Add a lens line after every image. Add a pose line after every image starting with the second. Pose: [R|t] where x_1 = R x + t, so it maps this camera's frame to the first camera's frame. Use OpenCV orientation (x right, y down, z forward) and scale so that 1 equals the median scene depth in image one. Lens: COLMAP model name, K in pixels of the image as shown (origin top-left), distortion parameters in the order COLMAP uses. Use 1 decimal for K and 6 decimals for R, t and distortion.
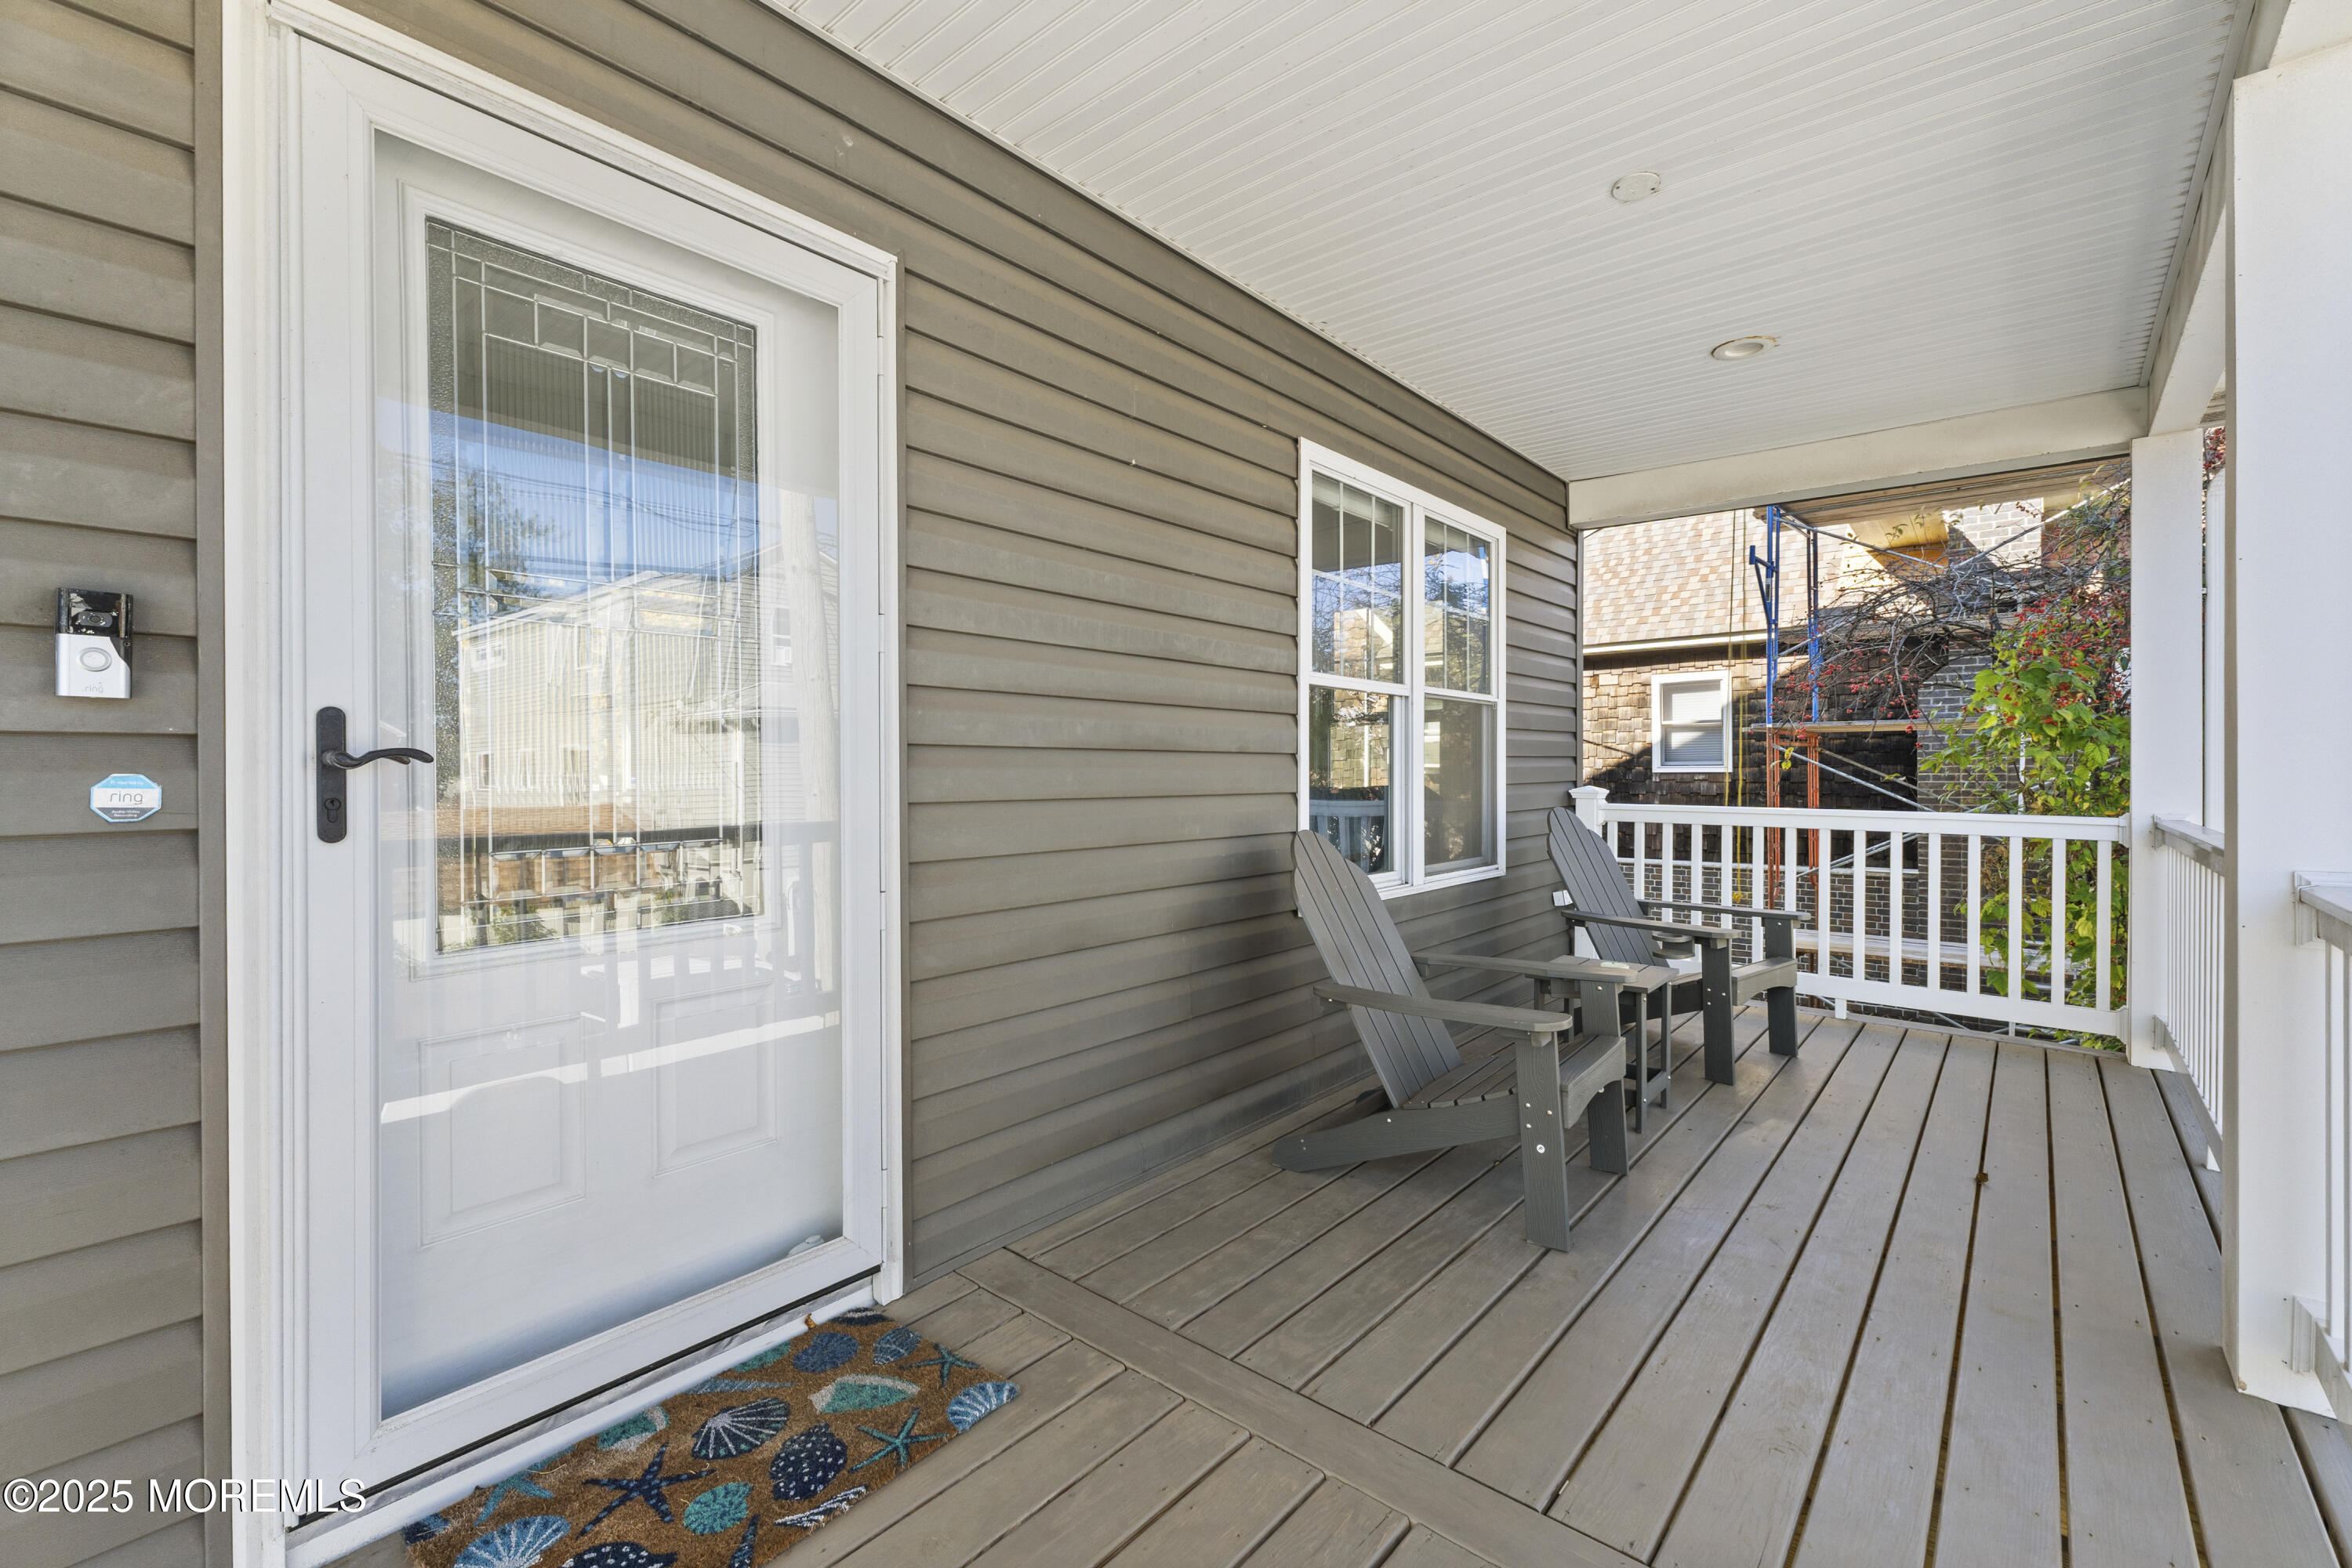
lens RADIAL K [[1010.4, 0, 1187.2], [0, 1010.4, 771.9], [0, 0, 1]] dist [0.011061, 0.000028]
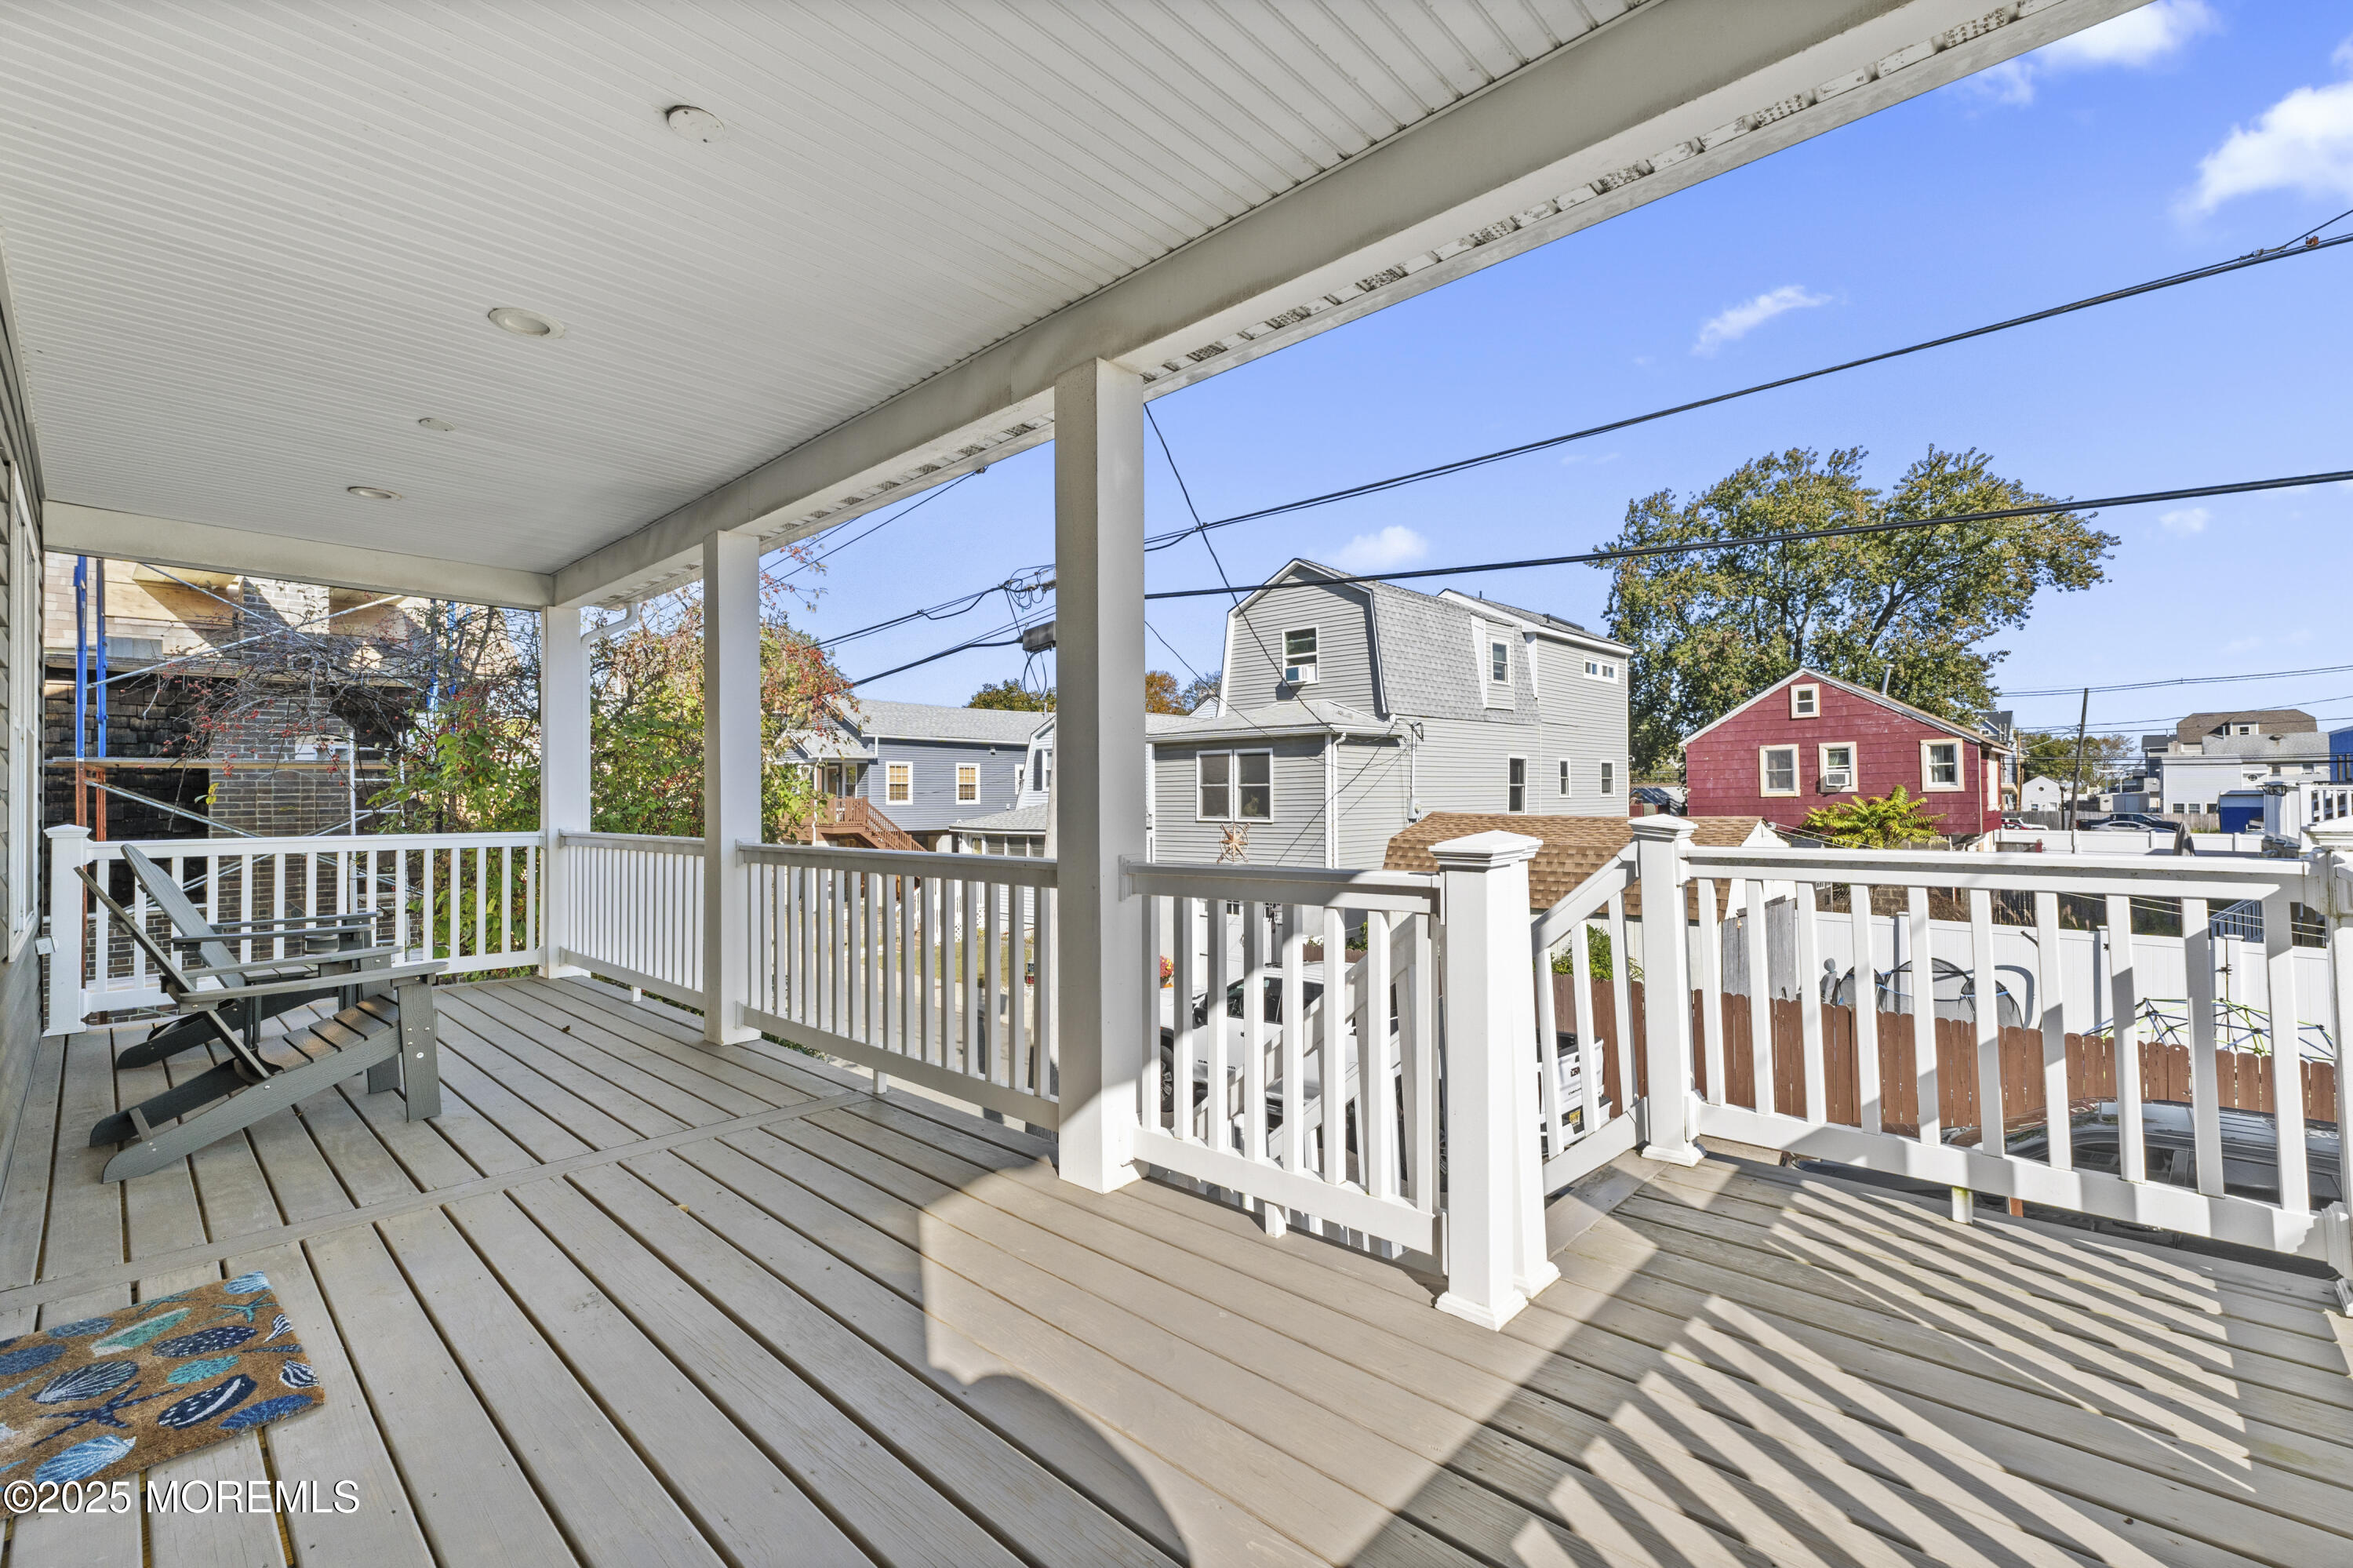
lens RADIAL K [[1010.9, 0, 1178.6], [0, 1010.9, 774.1], [0, 0, 1]] dist [0.011061, 0.000028]
pose [[0.058058, 0.020041, 0.998112, -0.661634], [0.010503, 0.999731, -0.020684, -0.001810], [-0.998258, 0.011684, 0.057832, -0.131452]]
